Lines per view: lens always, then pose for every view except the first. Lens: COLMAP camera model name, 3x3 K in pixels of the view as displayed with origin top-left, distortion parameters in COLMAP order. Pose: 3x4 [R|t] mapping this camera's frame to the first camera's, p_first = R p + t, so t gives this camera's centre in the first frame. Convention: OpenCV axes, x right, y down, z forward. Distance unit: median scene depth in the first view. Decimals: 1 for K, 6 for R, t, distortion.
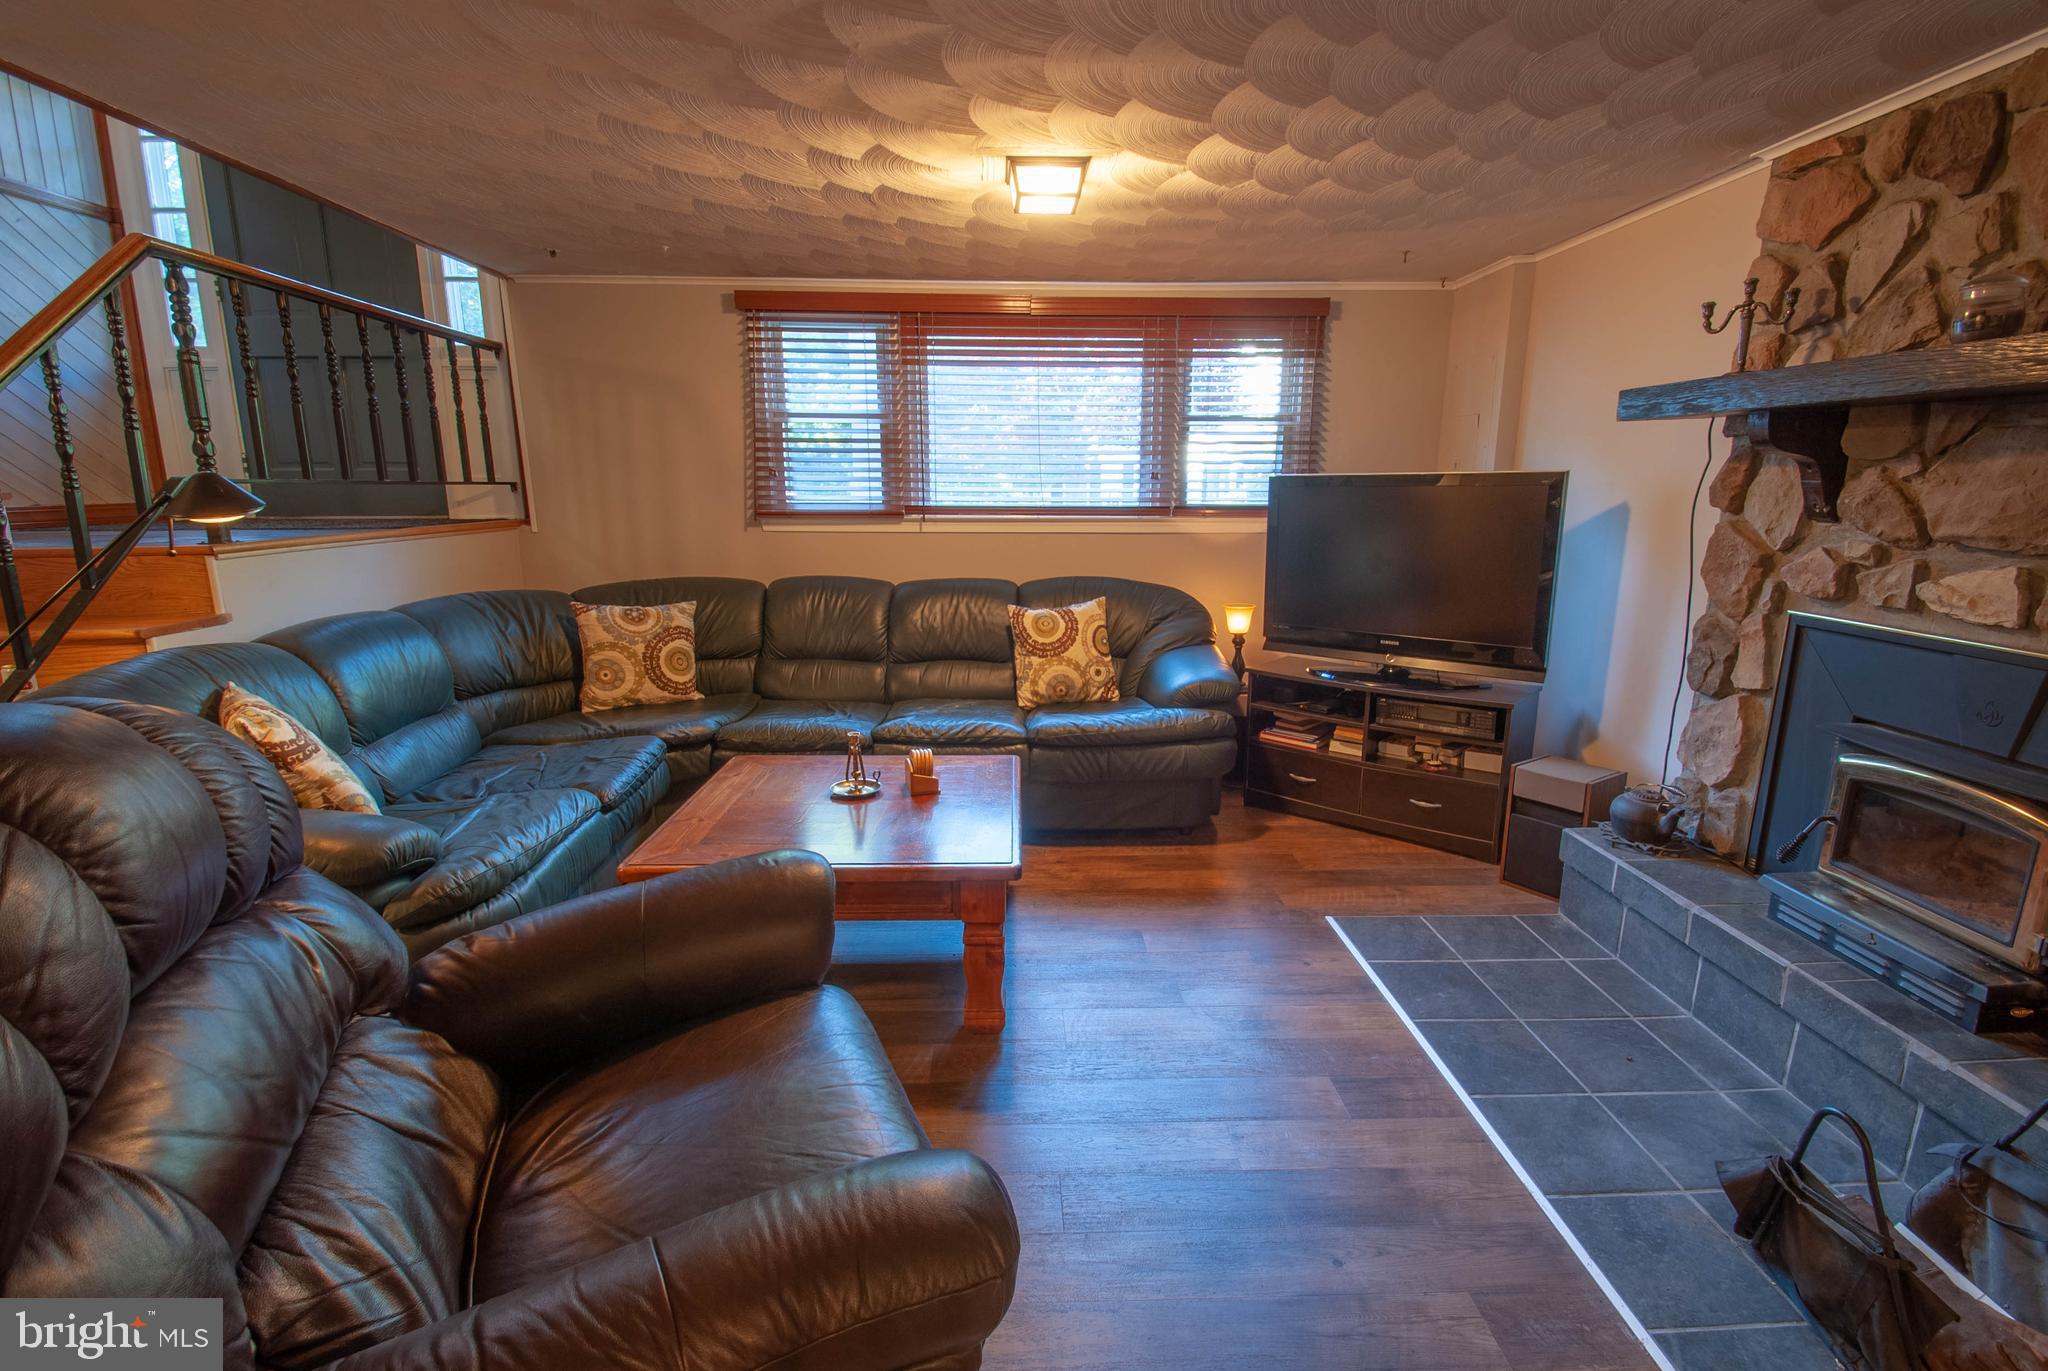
lens RADIAL K [[902.5, 0, 984.1], [0, 902.5, 682.5], [0, 0, 1]] dist [0.002618, -0.012160]
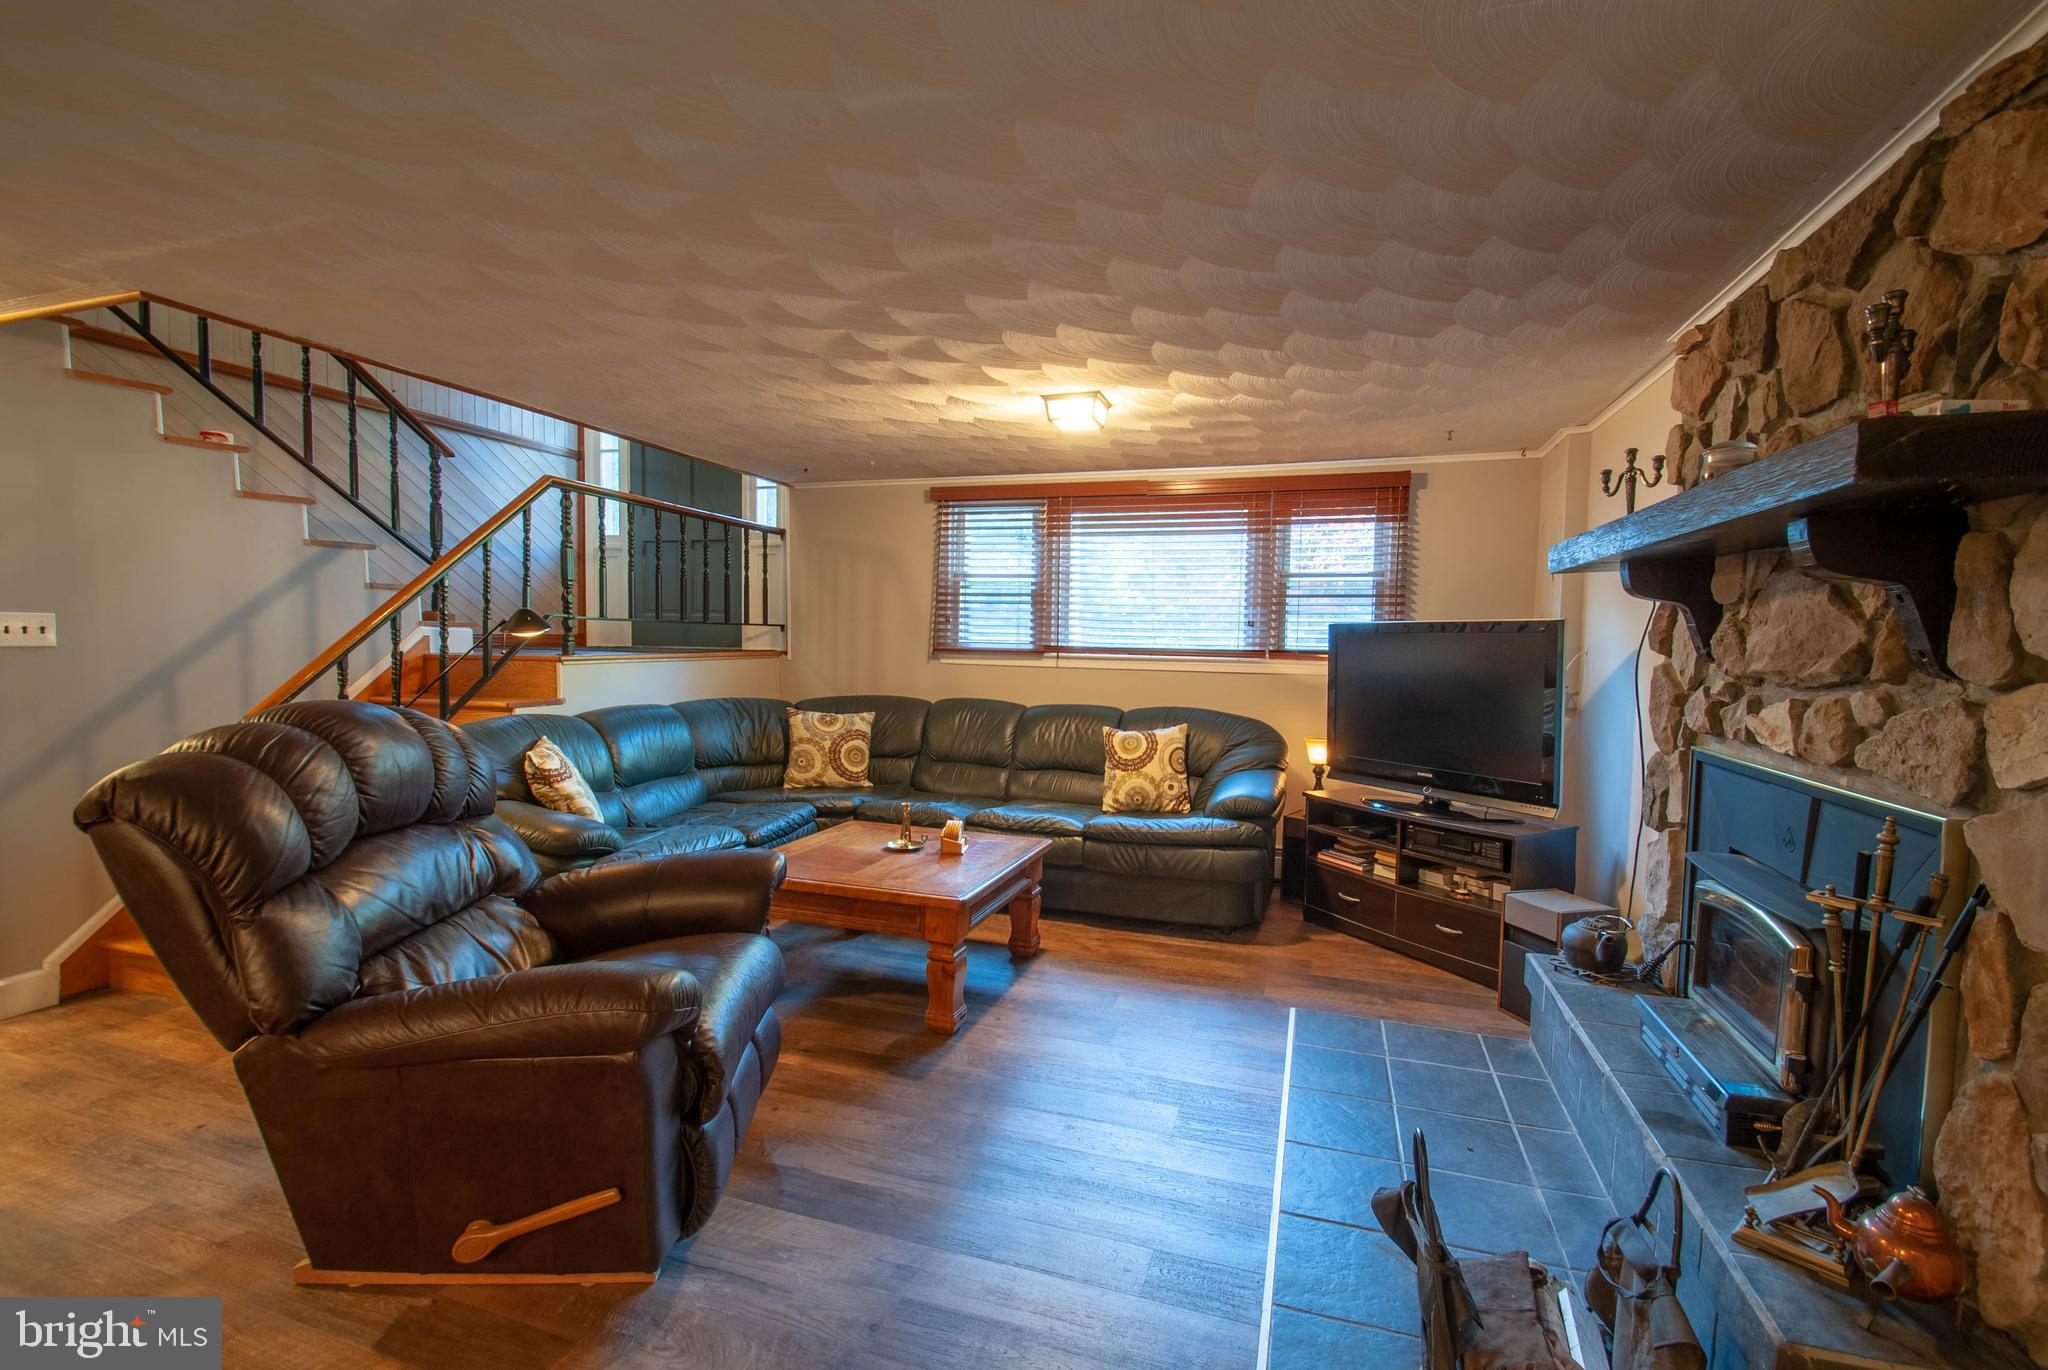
lens RADIAL K [[902.5, 0, 1049.7], [0, 902.5, 696.6], [0, 0, 1]] dist [0.002618, -0.012160]
pose [[0.942217, 0.035099, -0.333161, 0.383677], [-0.086126, 0.986448, -0.139650, 0.052779], [0.323744, 0.160274, 0.932471, -0.165307]]
